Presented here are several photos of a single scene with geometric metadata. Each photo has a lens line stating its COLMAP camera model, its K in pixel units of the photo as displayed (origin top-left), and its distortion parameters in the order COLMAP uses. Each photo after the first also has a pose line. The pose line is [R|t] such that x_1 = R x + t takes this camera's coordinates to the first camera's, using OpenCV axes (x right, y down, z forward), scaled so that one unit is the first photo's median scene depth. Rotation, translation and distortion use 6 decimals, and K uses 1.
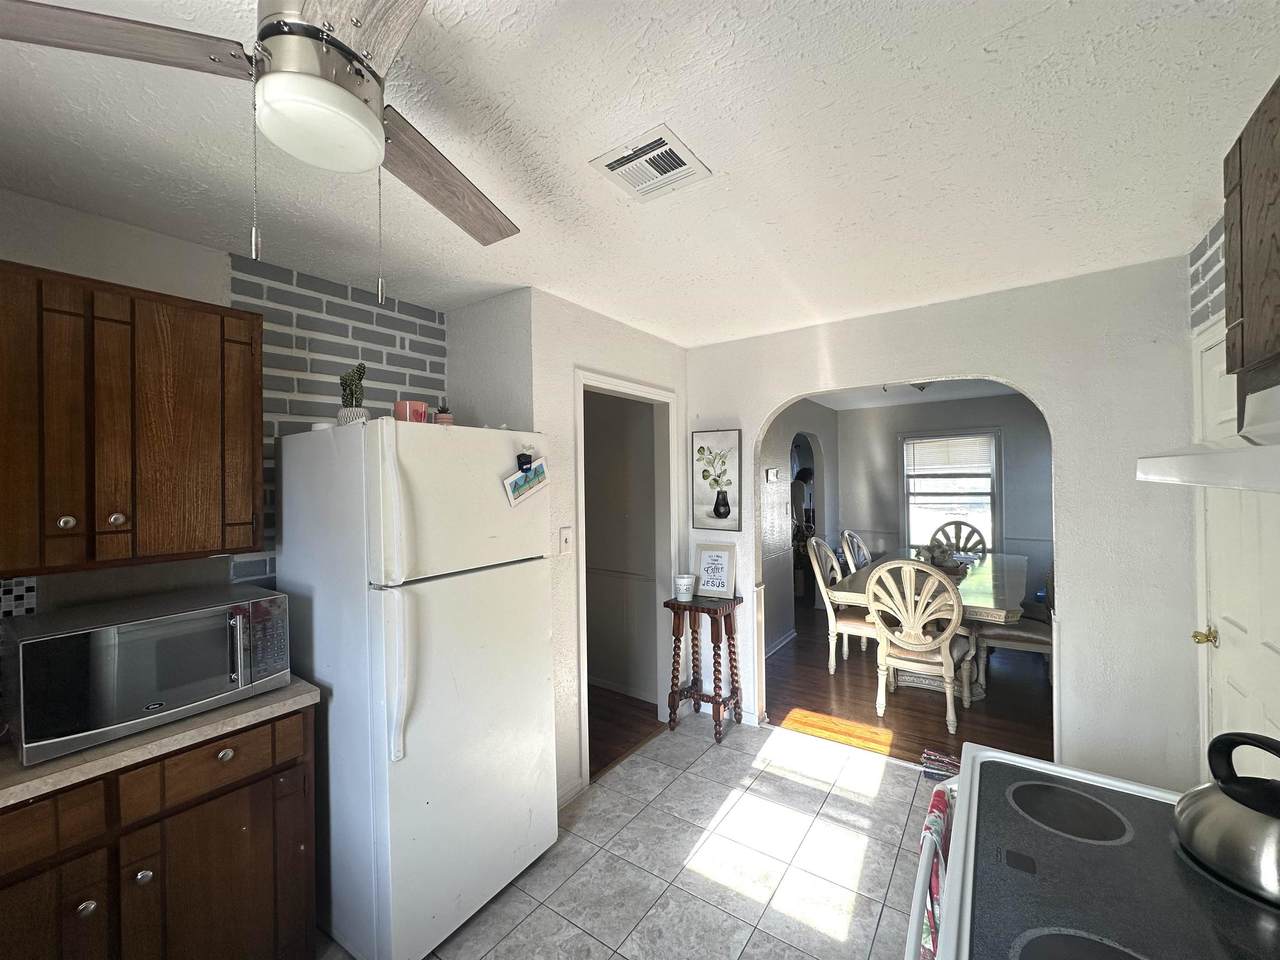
lens RADIAL K [[512.9, 0, 643.4], [0, 512.9, 481.7], [0, 0, 1]] dist [-0.002830, -0.000045]
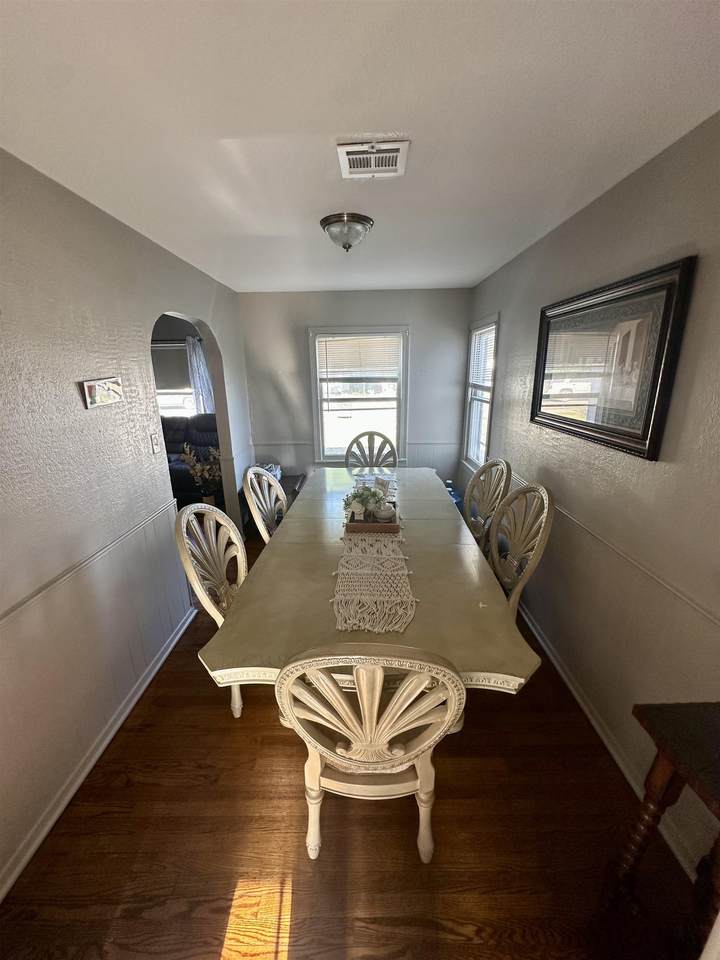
lens RADIAL K [[384.6, 0, 361.5], [0, 384.6, 477.9], [0, 0, 1]] dist [-0.002830, -0.000045]
pose [[0.823372, -0.153888, 0.546239, 0.201479], [0.004430, 0.964246, 0.264972, -0.026532], [-0.567485, -0.215751, 0.794615, 0.430566]]
